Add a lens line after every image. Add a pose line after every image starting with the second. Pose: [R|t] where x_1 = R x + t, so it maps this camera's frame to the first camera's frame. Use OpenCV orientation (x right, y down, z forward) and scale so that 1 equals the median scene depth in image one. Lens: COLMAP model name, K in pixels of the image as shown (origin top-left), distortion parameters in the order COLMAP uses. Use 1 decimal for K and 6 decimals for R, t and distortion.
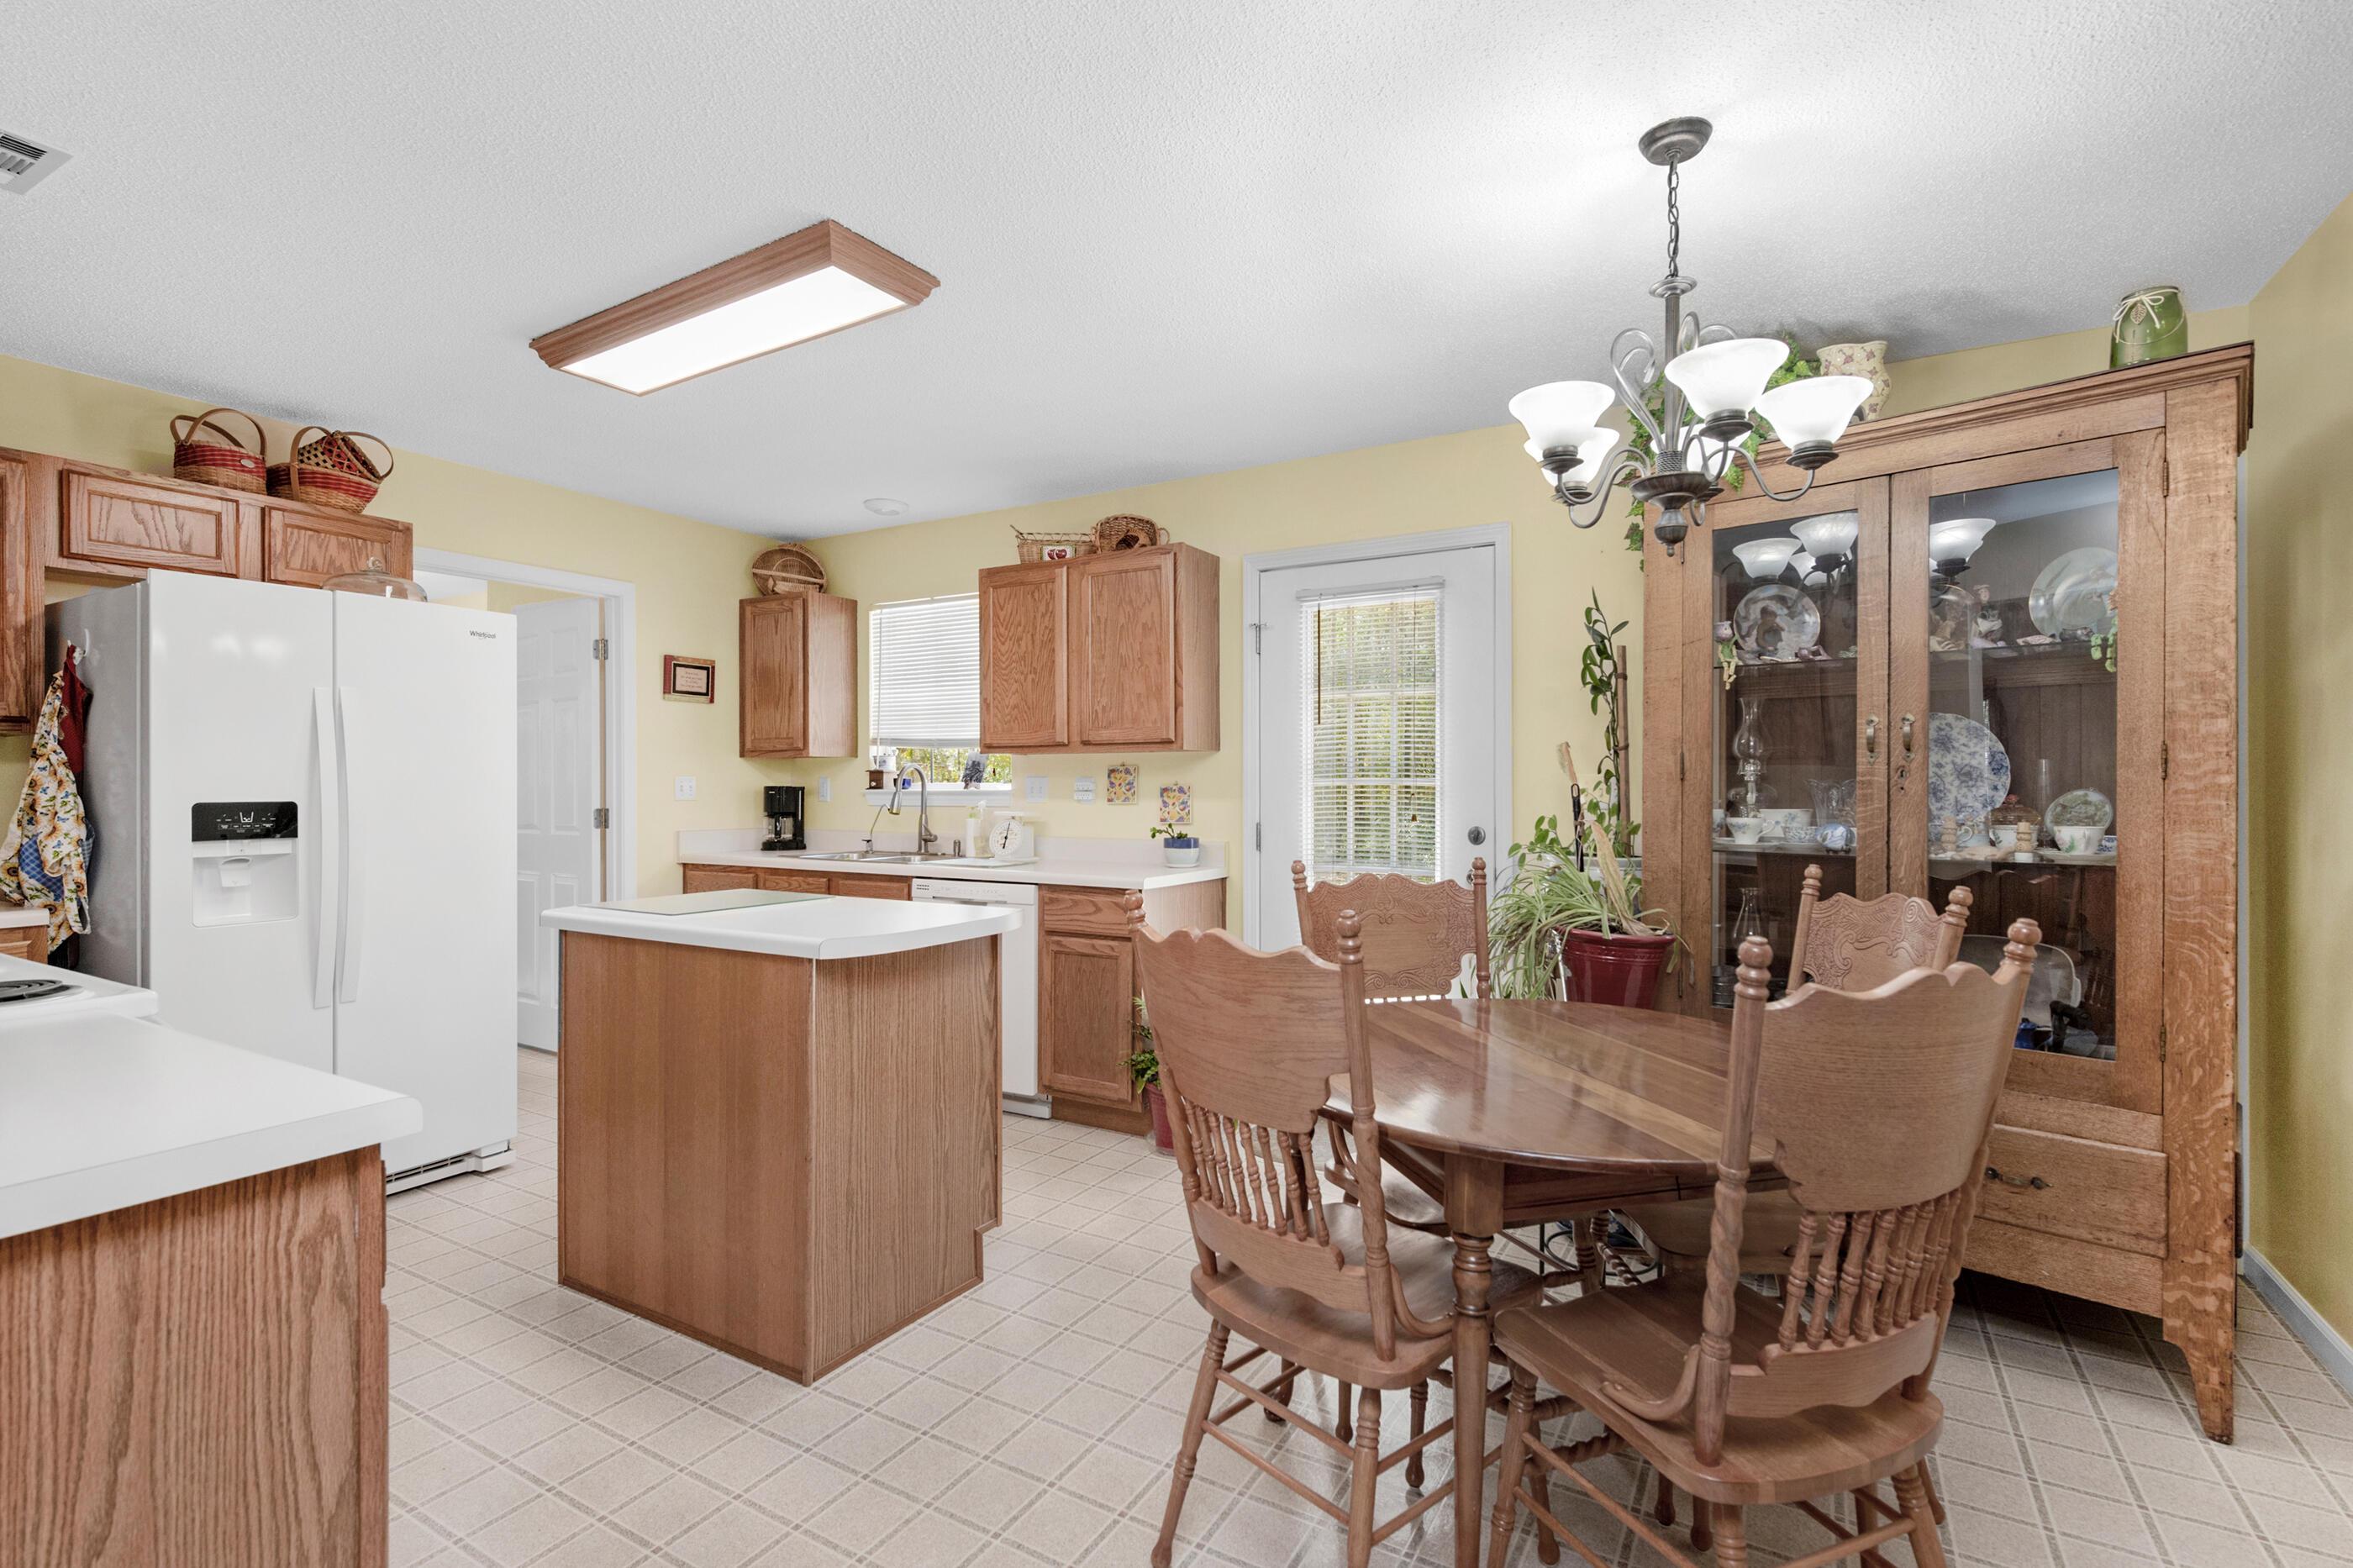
lens RADIAL K [[1070.8, 0, 1156.2], [0, 1070.8, 793.9], [0, 0, 1]] dist [0.004080, -0.002172]
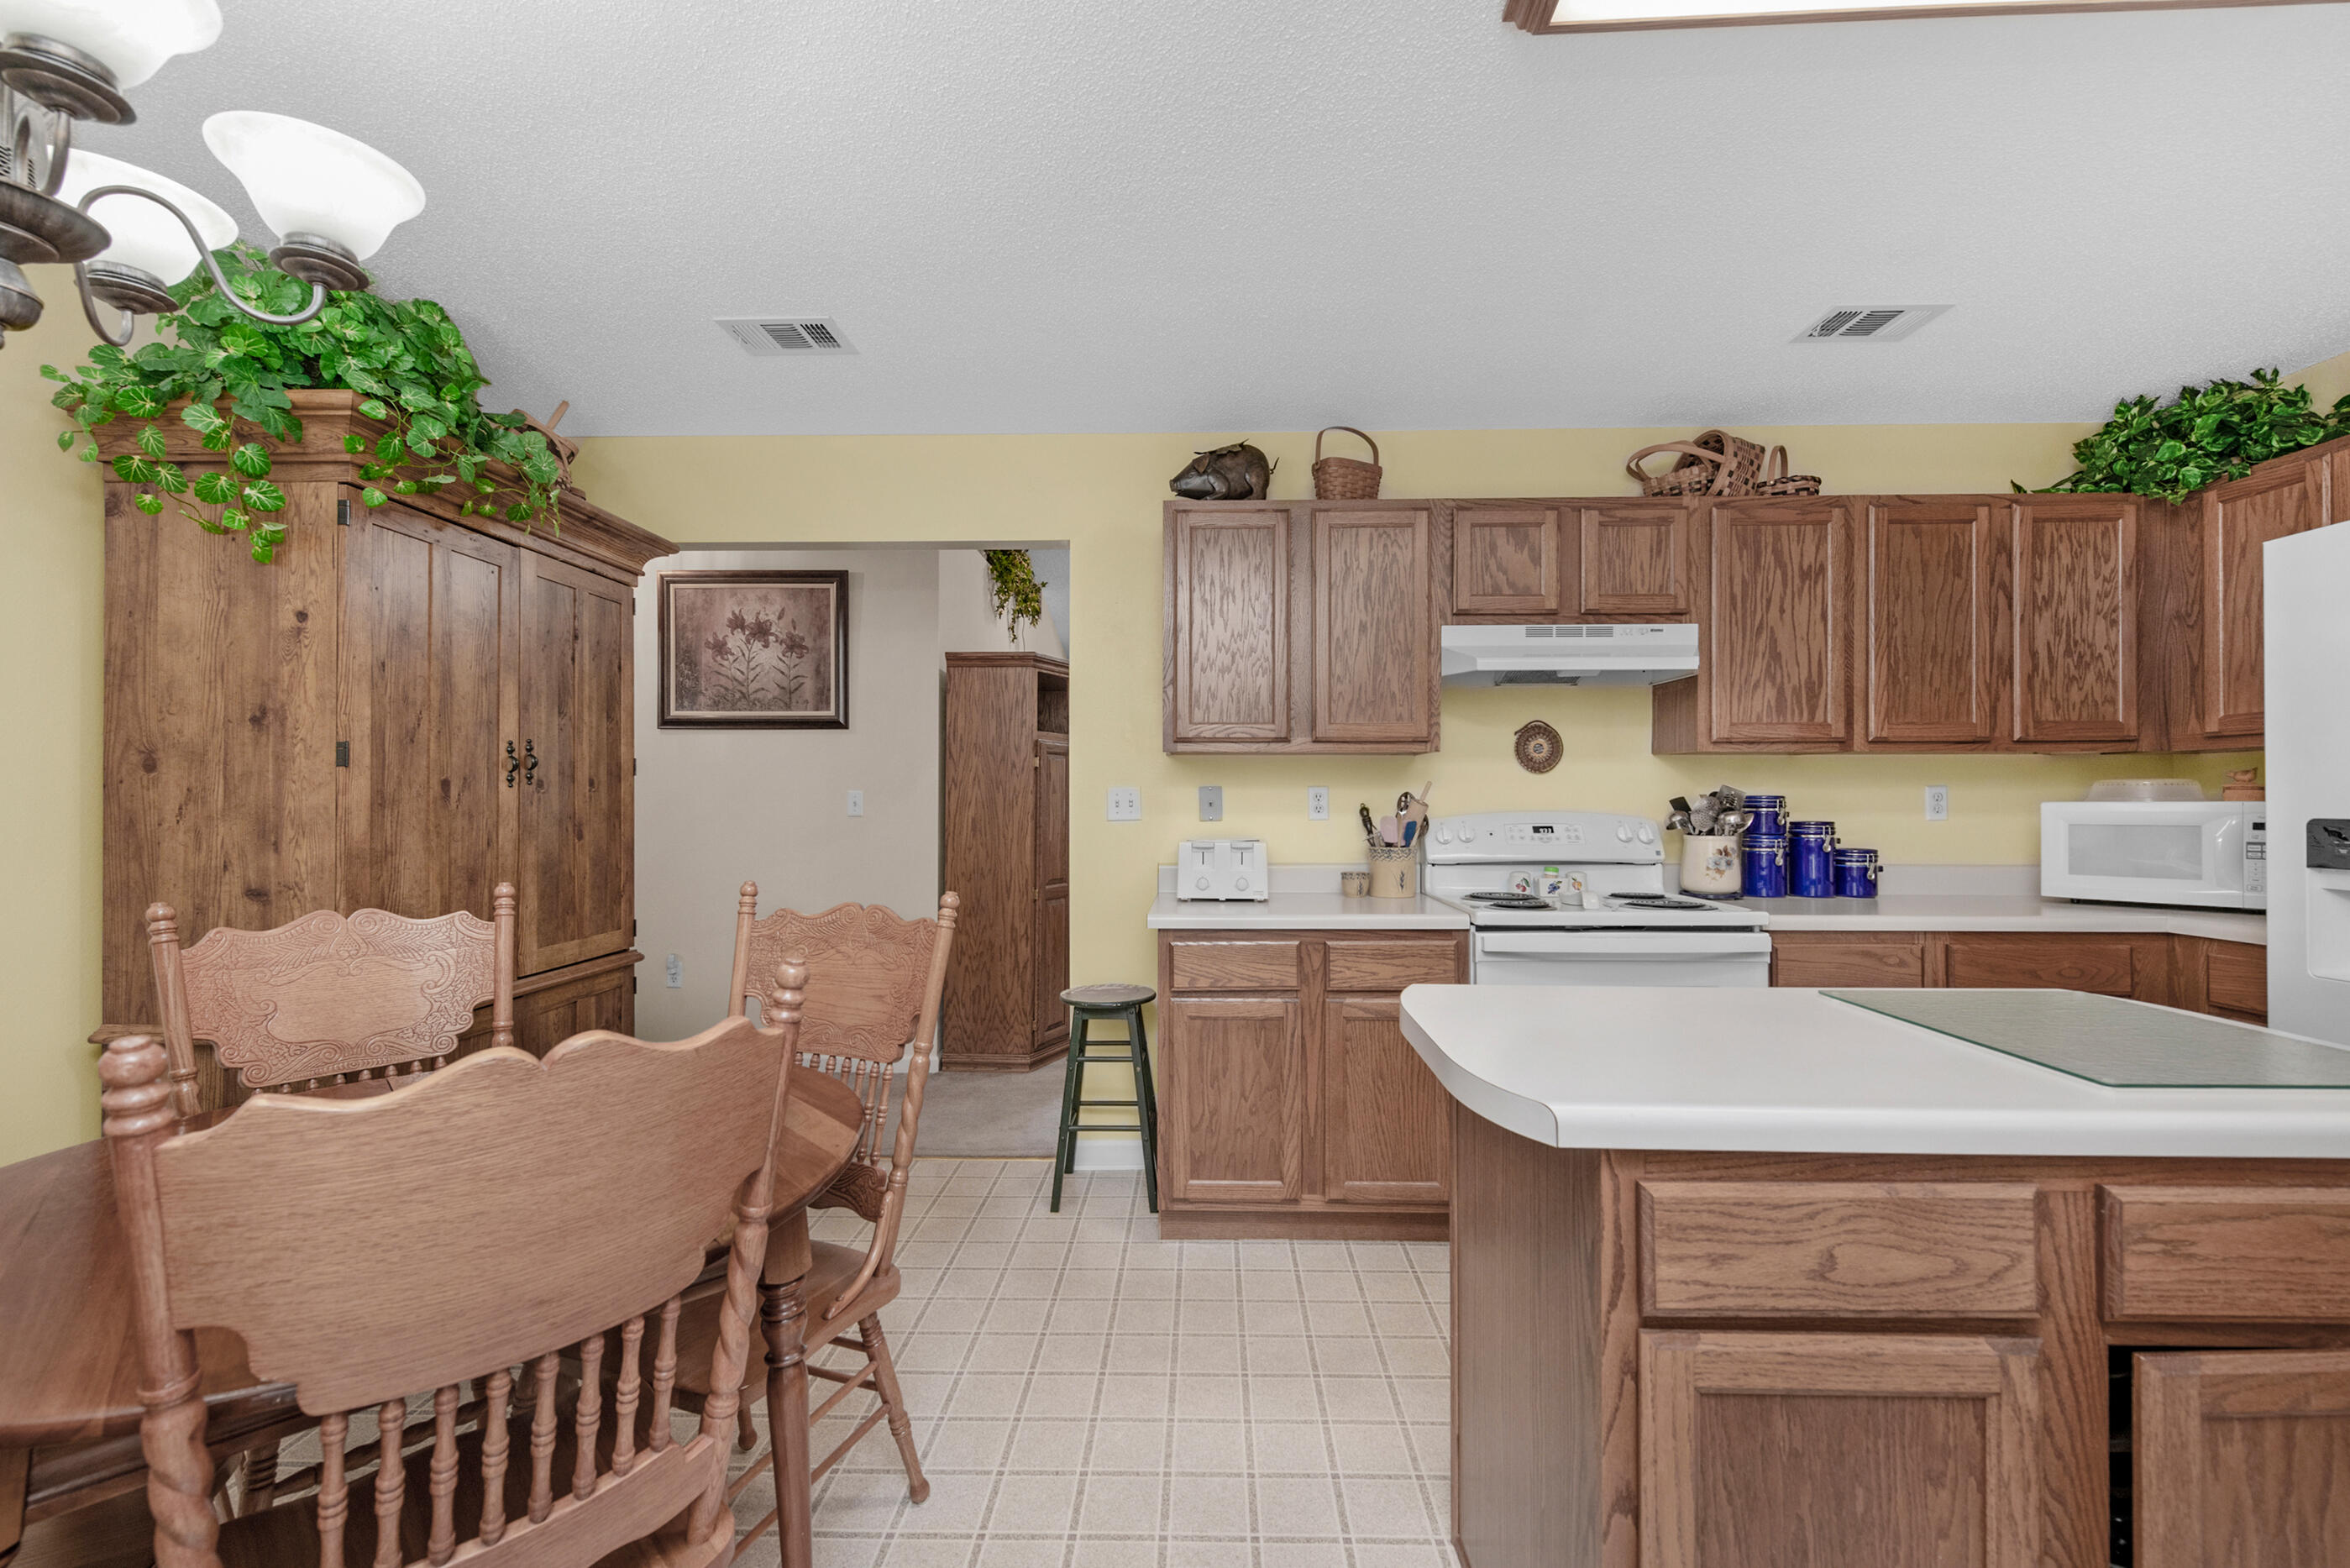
lens RADIAL K [[945.8, 0, 1186.7], [0, 945.8, 795.8], [0, 0, 1]] dist [0.007656, -0.002592]
pose [[-0.856906, -0.003134, -0.515463, 0.120769], [-0.003023, 0.999995, -0.001055, -0.003948], [0.515463, 0.000654, -0.856911, 0.819369]]
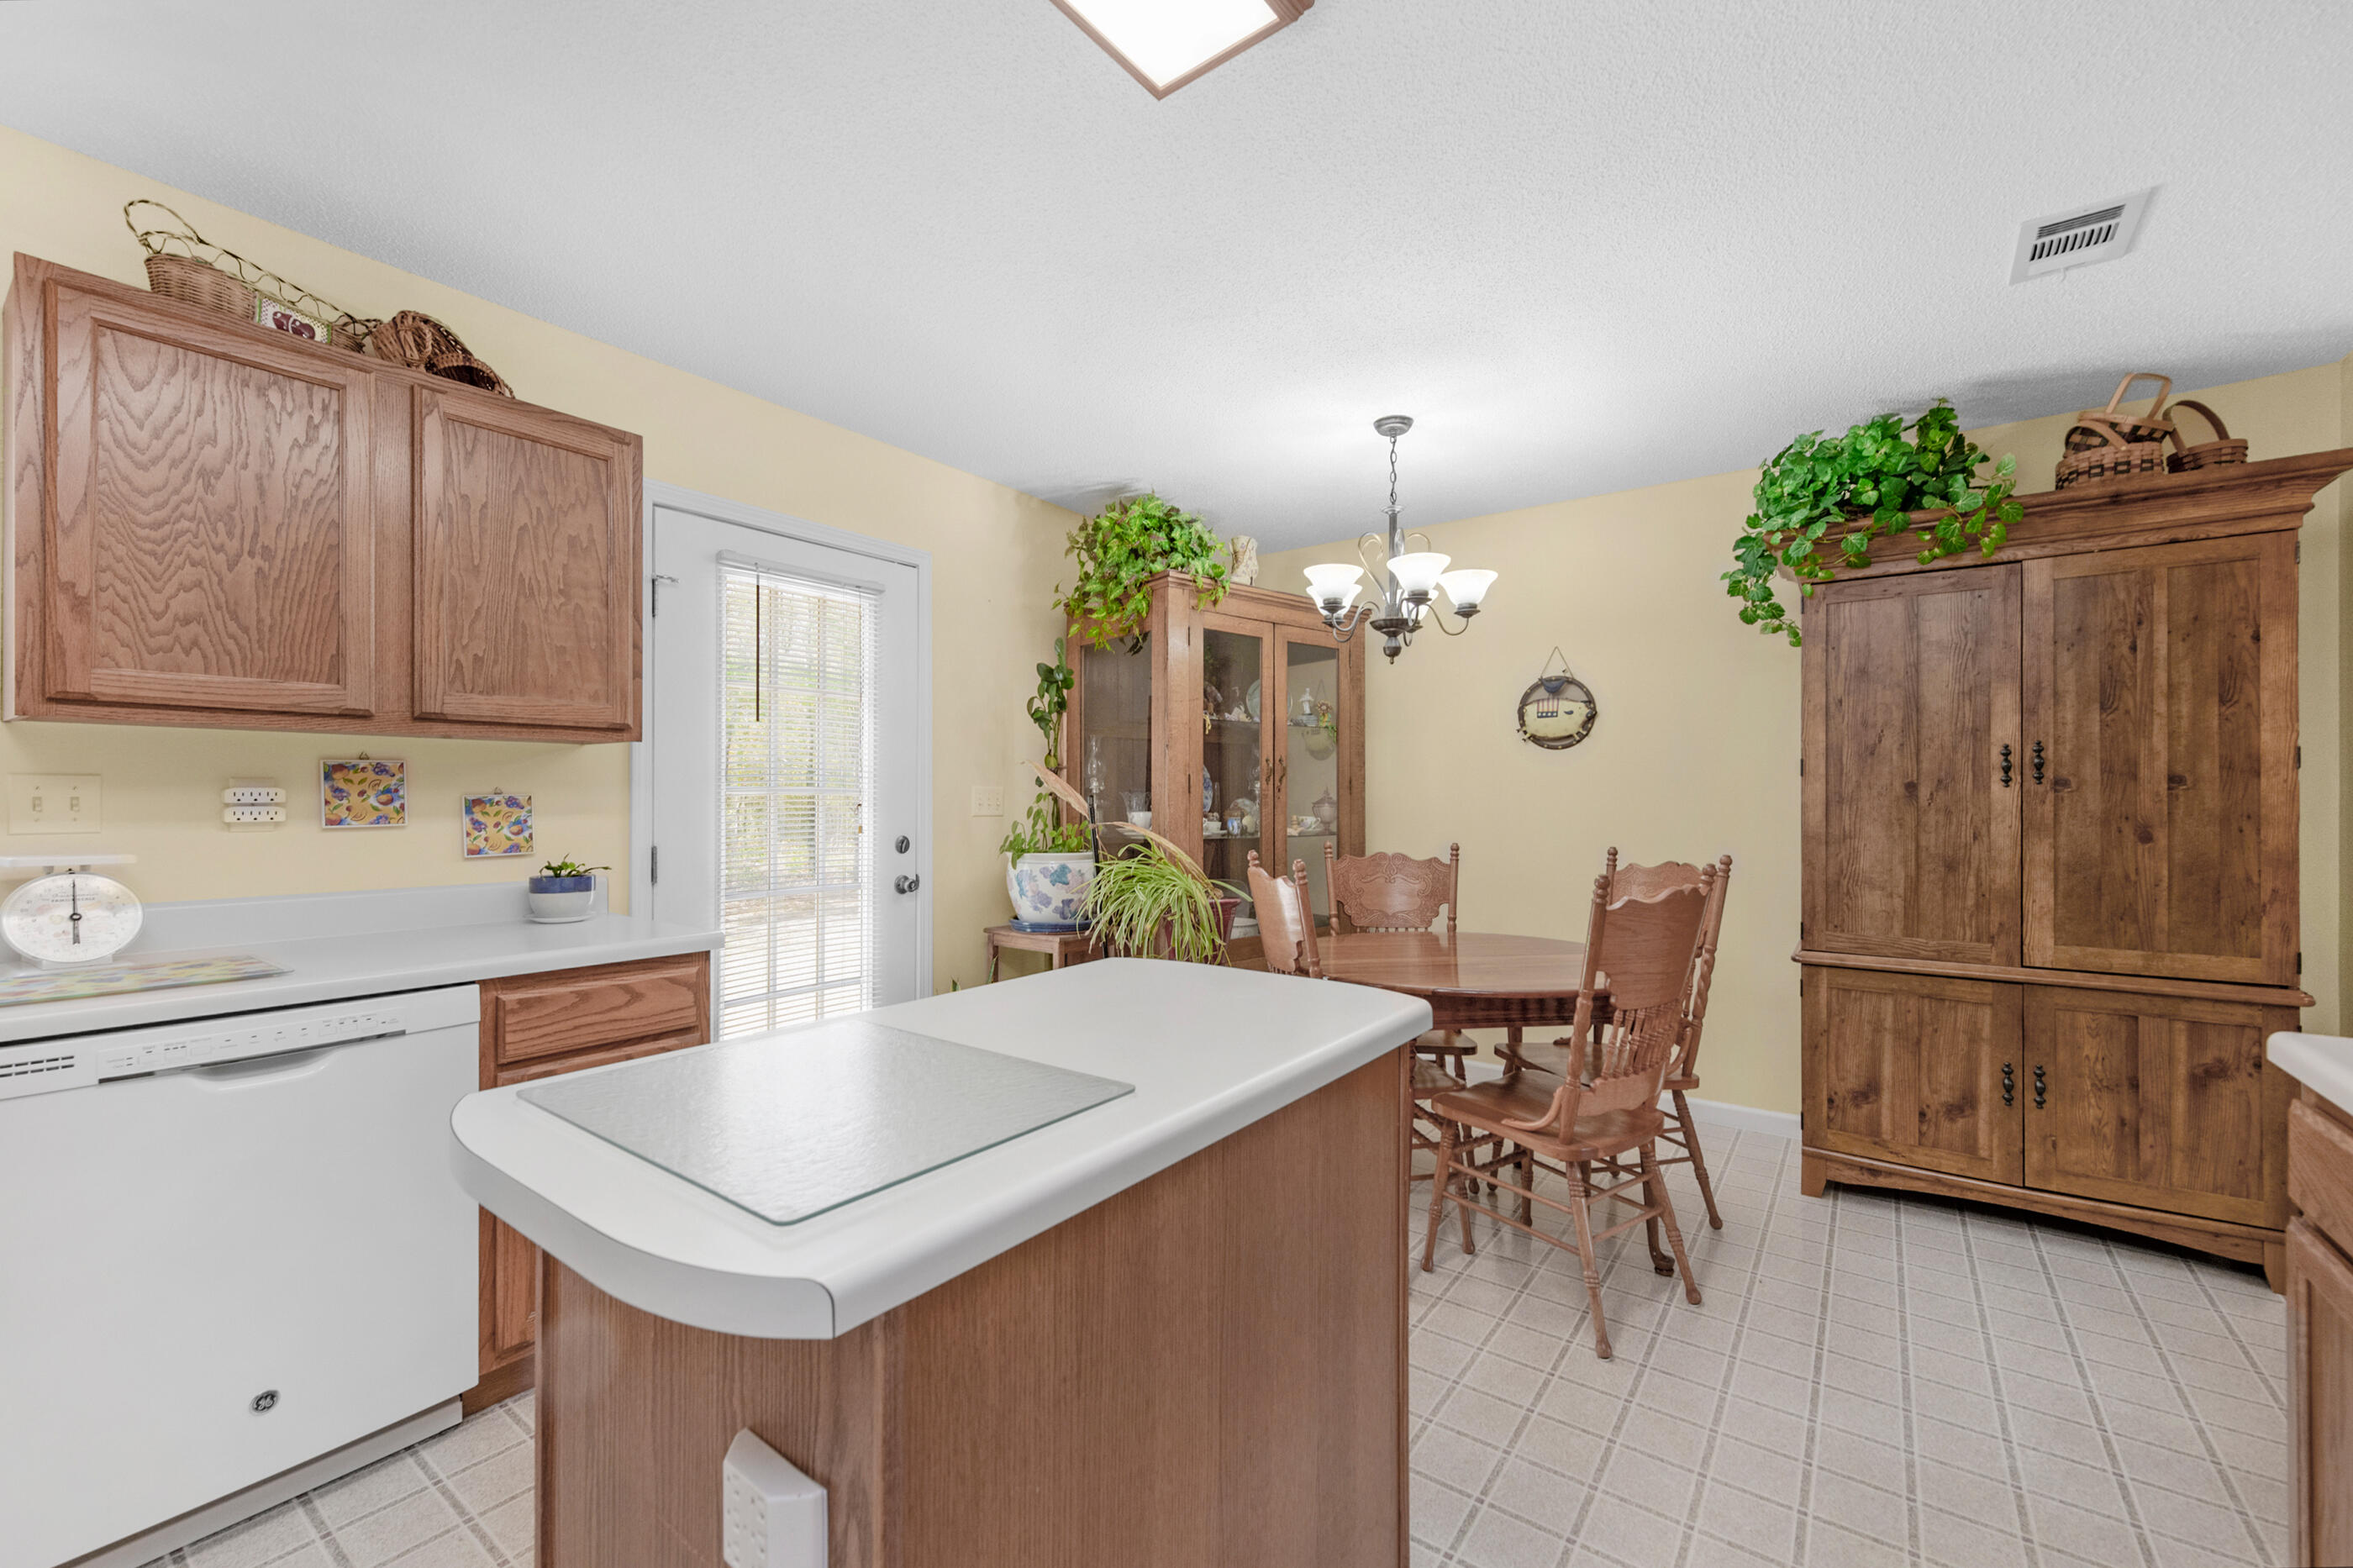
lens RADIAL K [[947.0, 0, 1185.8], [0, 947.0, 796.5], [0, 0, 1]] dist [0.007656, -0.002592]
pose [[0.084573, 0.002164, 0.996415, -0.529033], [0.005448, 0.999982, -0.002635, -0.003560], [-0.996402, 0.005651, 0.084560, 0.591711]]
